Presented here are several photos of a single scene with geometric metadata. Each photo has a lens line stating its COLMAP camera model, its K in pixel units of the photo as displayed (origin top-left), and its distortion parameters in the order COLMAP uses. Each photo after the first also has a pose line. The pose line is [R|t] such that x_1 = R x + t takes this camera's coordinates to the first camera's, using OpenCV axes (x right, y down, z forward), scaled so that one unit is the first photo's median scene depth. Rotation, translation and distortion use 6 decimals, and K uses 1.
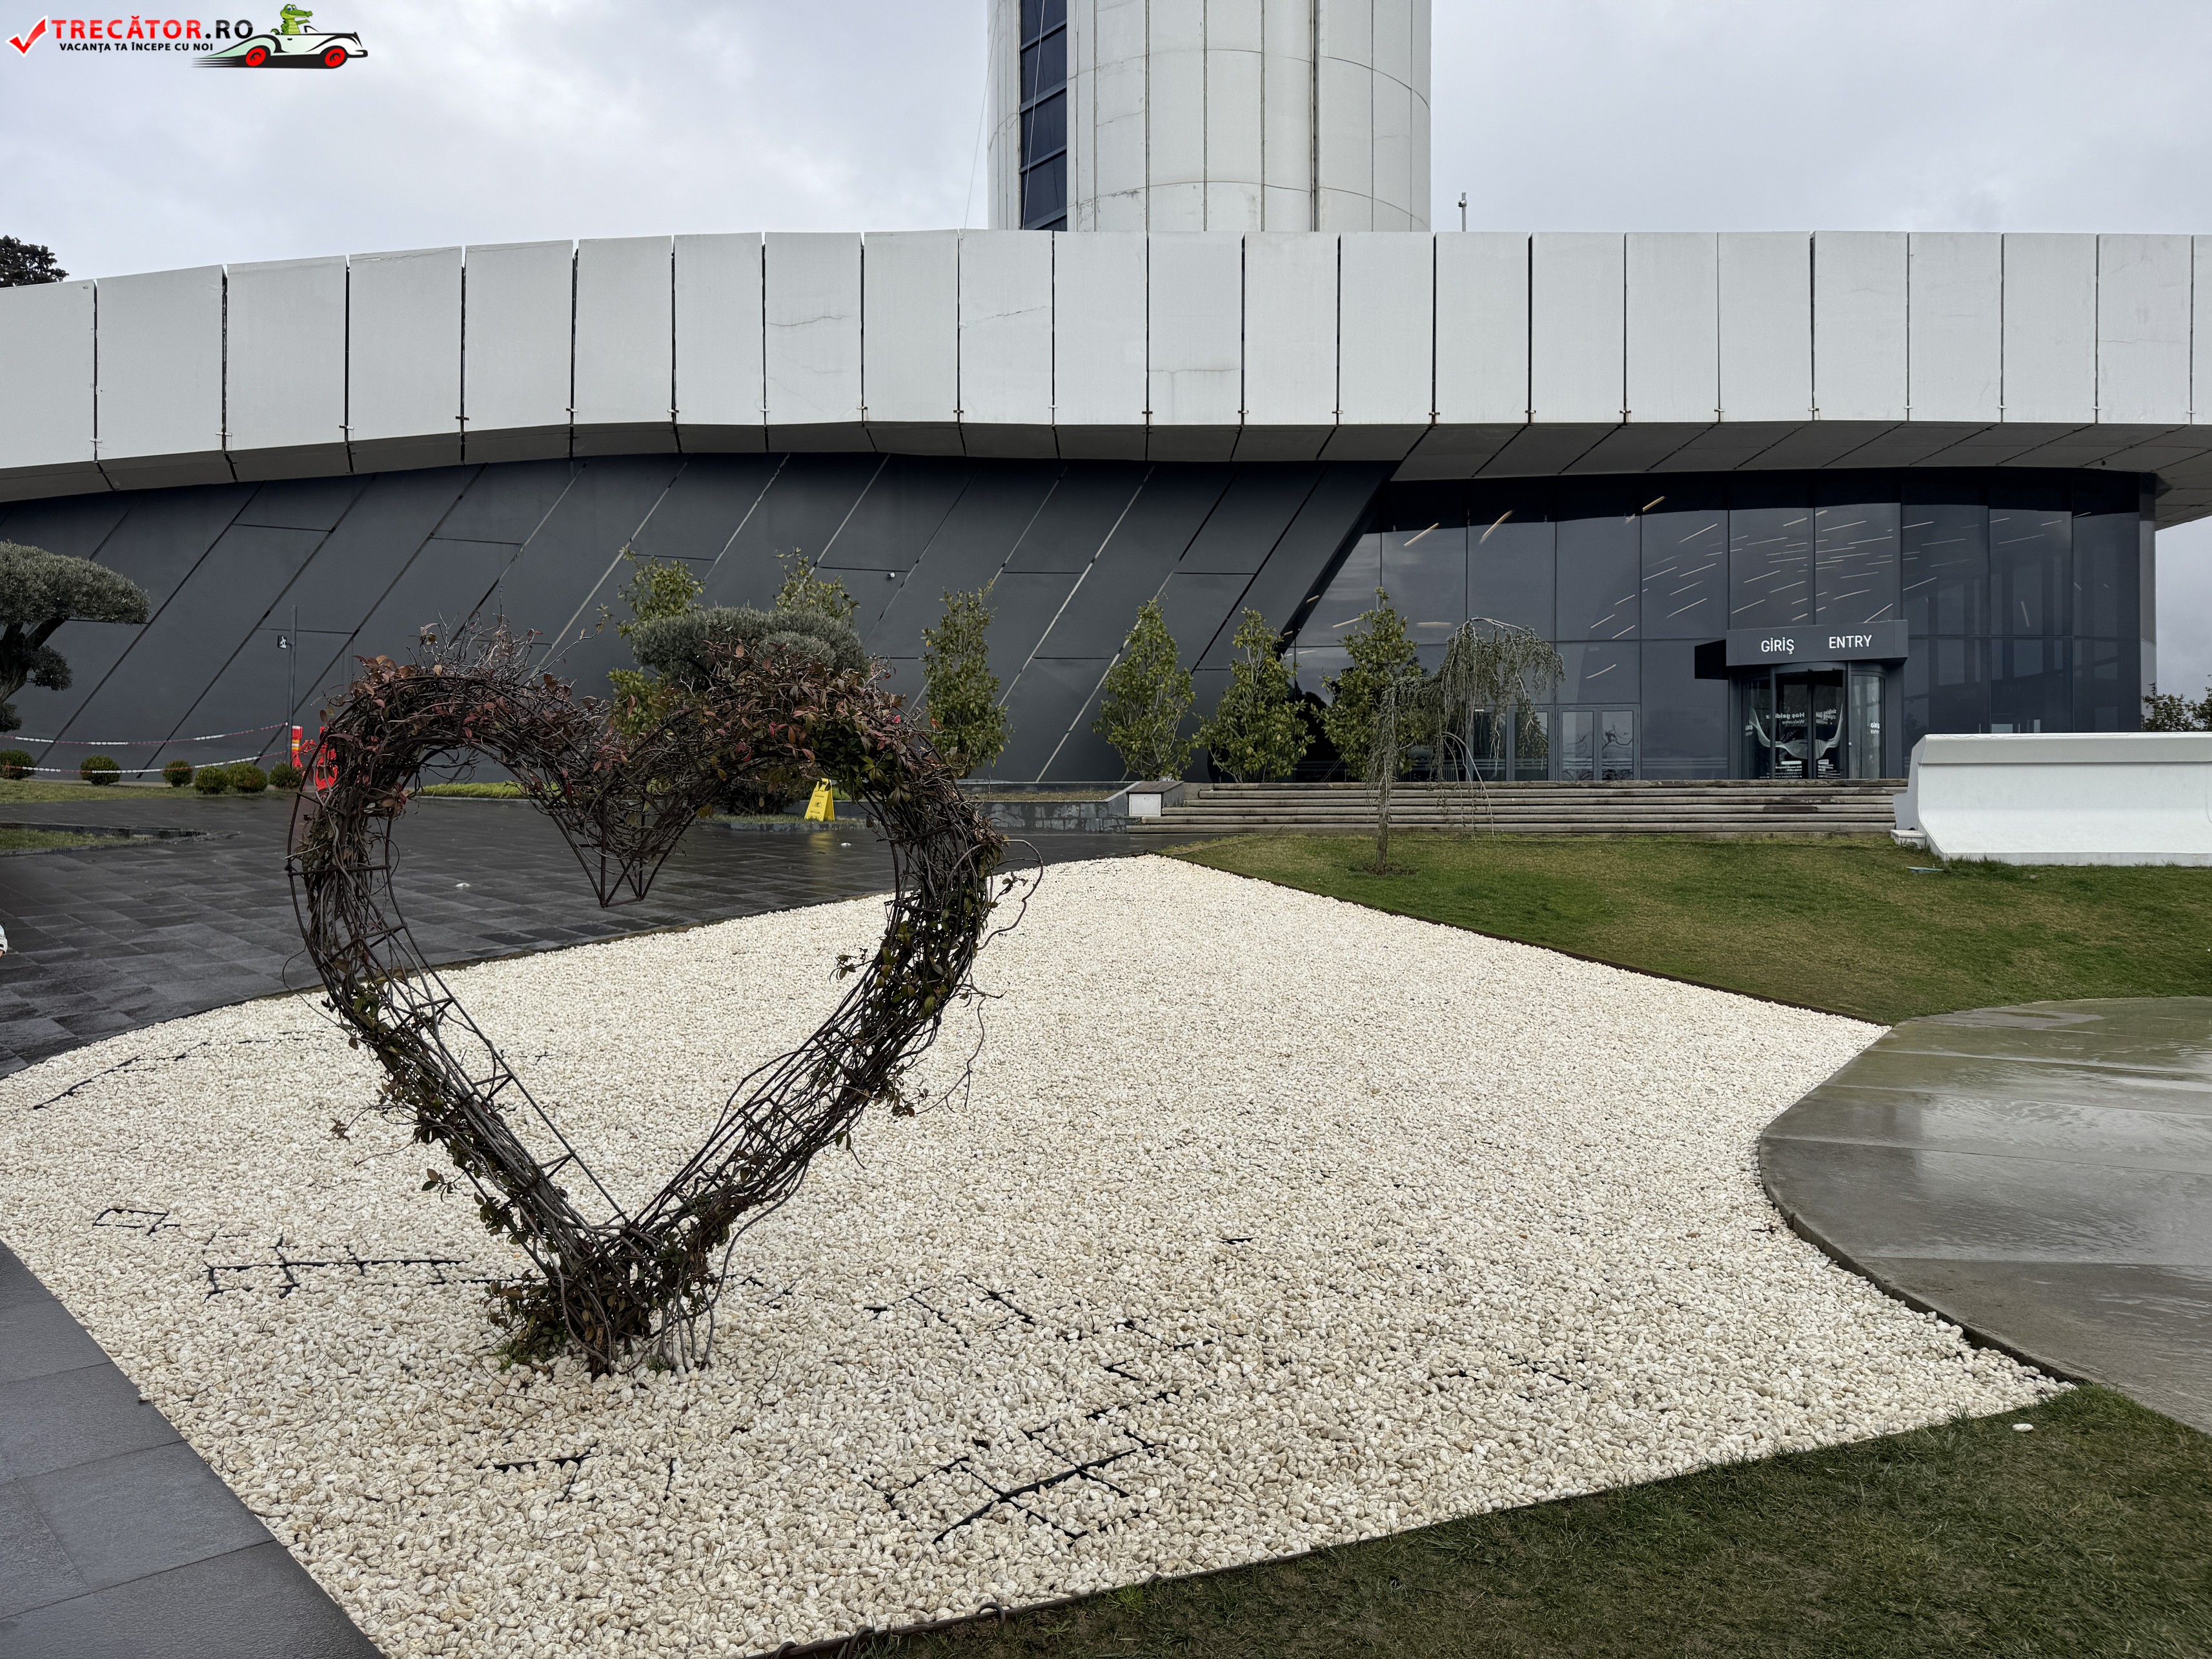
lens RADIAL K [[1543.0, 0, 1104.4], [0, 1543.0, 835.0], [0, 0, 1]] dist [0.086733, -0.096920]
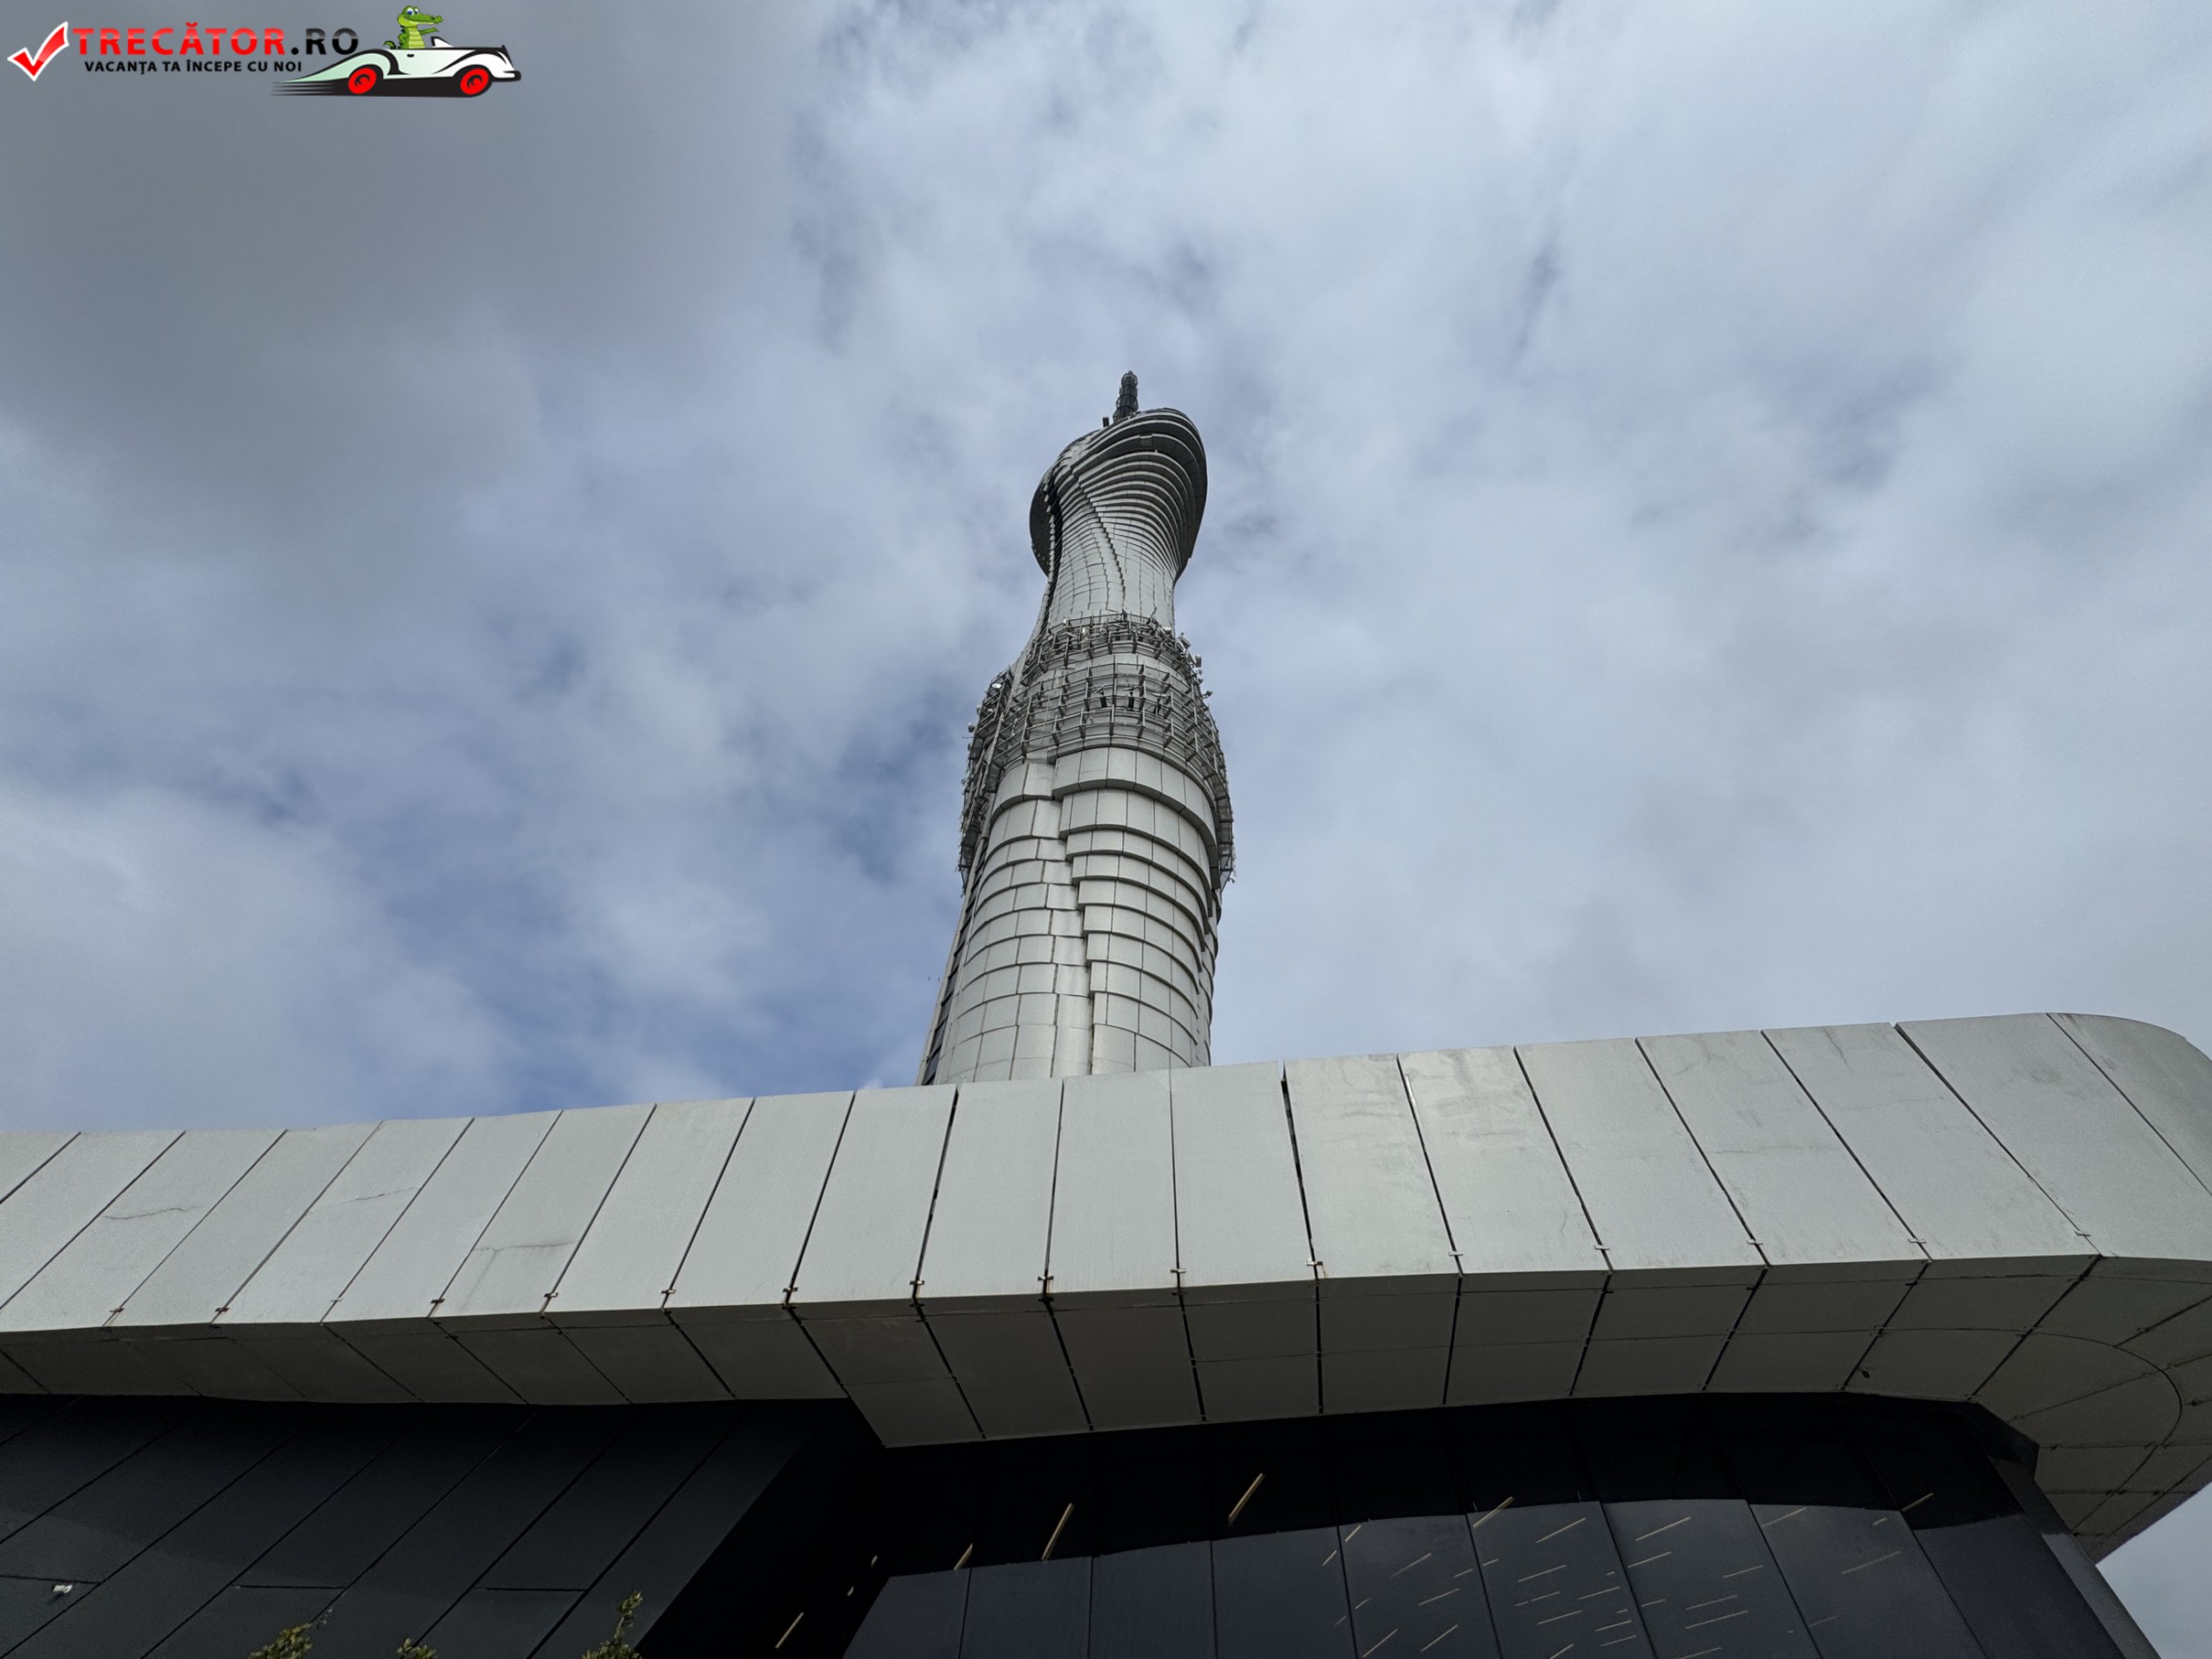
lens RADIAL K [[876.0, 0, 1105.3], [0, 876.0, 830.0], [0, 0, 1]] dist [-0.004371, 0.001688]
pose [[0.988697, -0.100643, -0.111124, 0.465995], [-0.034257, 0.569938, -0.820974, -0.068475], [0.145959, 0.815501, 0.560048, 0.682300]]
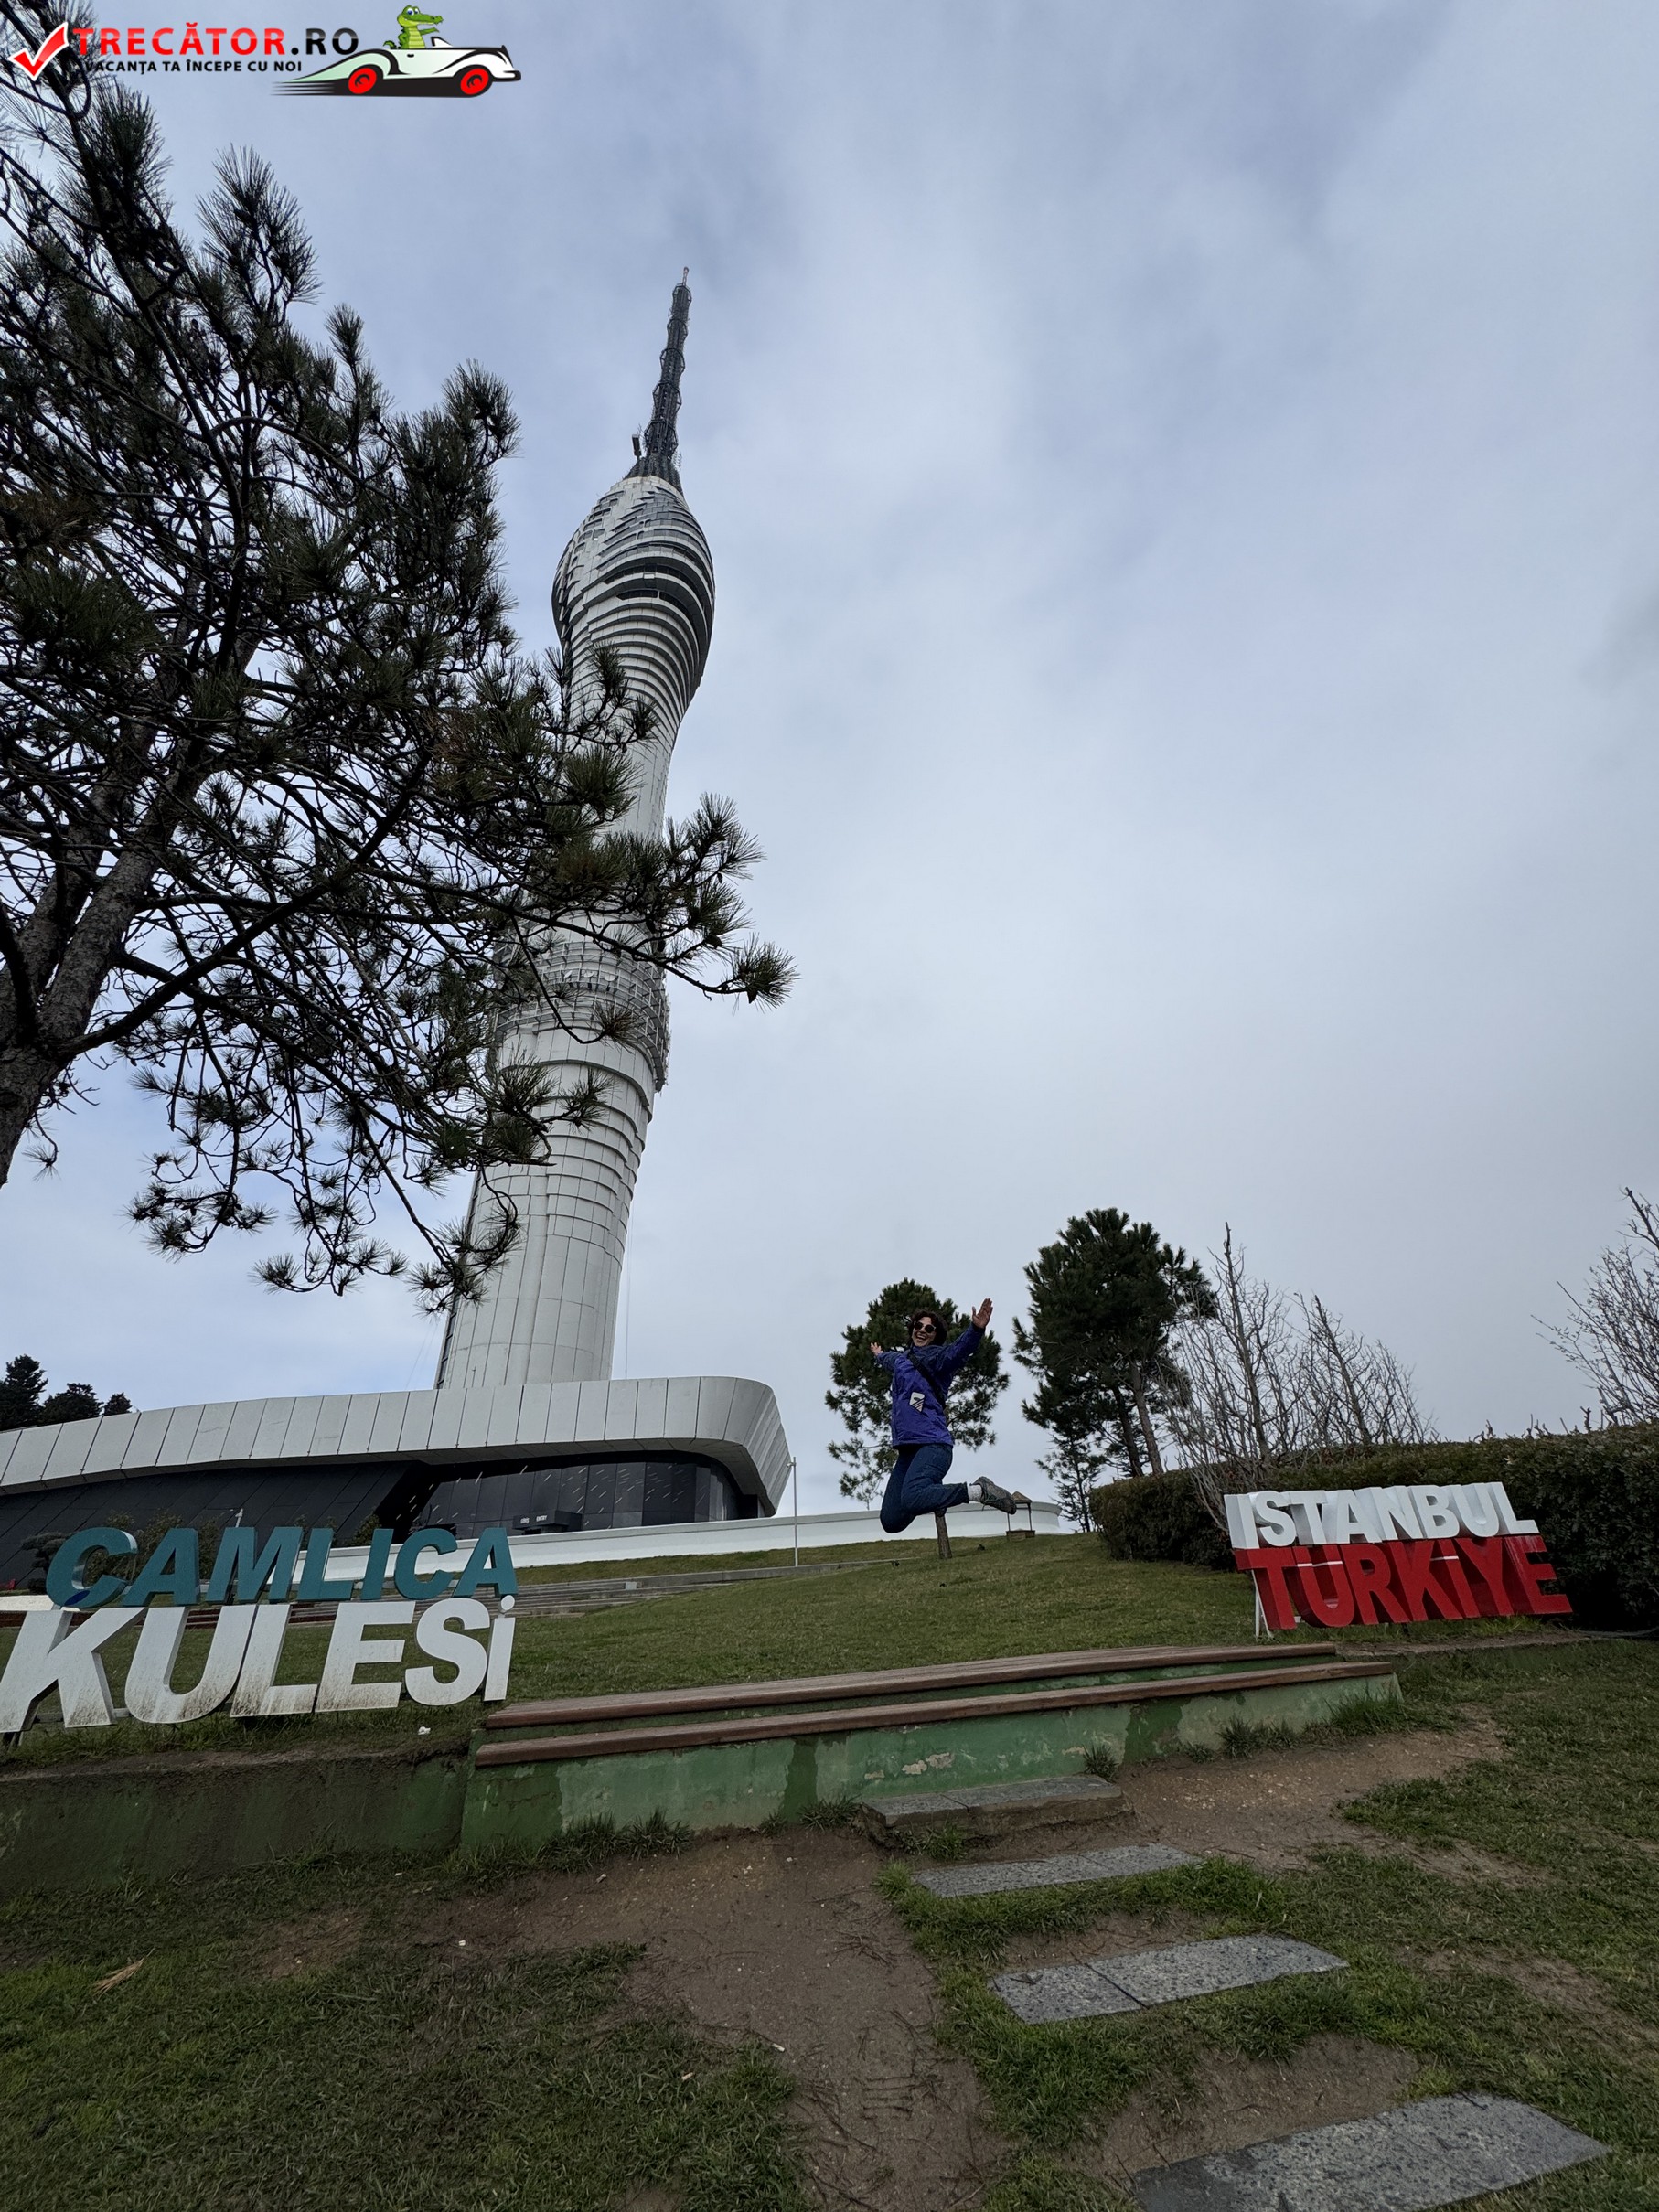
lens RADIAL K [[876.0, 0, 837.6], [0, 876.0, 1107.2], [0, 0, 1]] dist [-0.004371, 0.001688]
pose [[0.998462, -0.055277, -0.004149, 1.277899], [0.044849, 0.849553, -0.525593, 0.134287], [0.032577, 0.524598, 0.850726, -0.956644]]
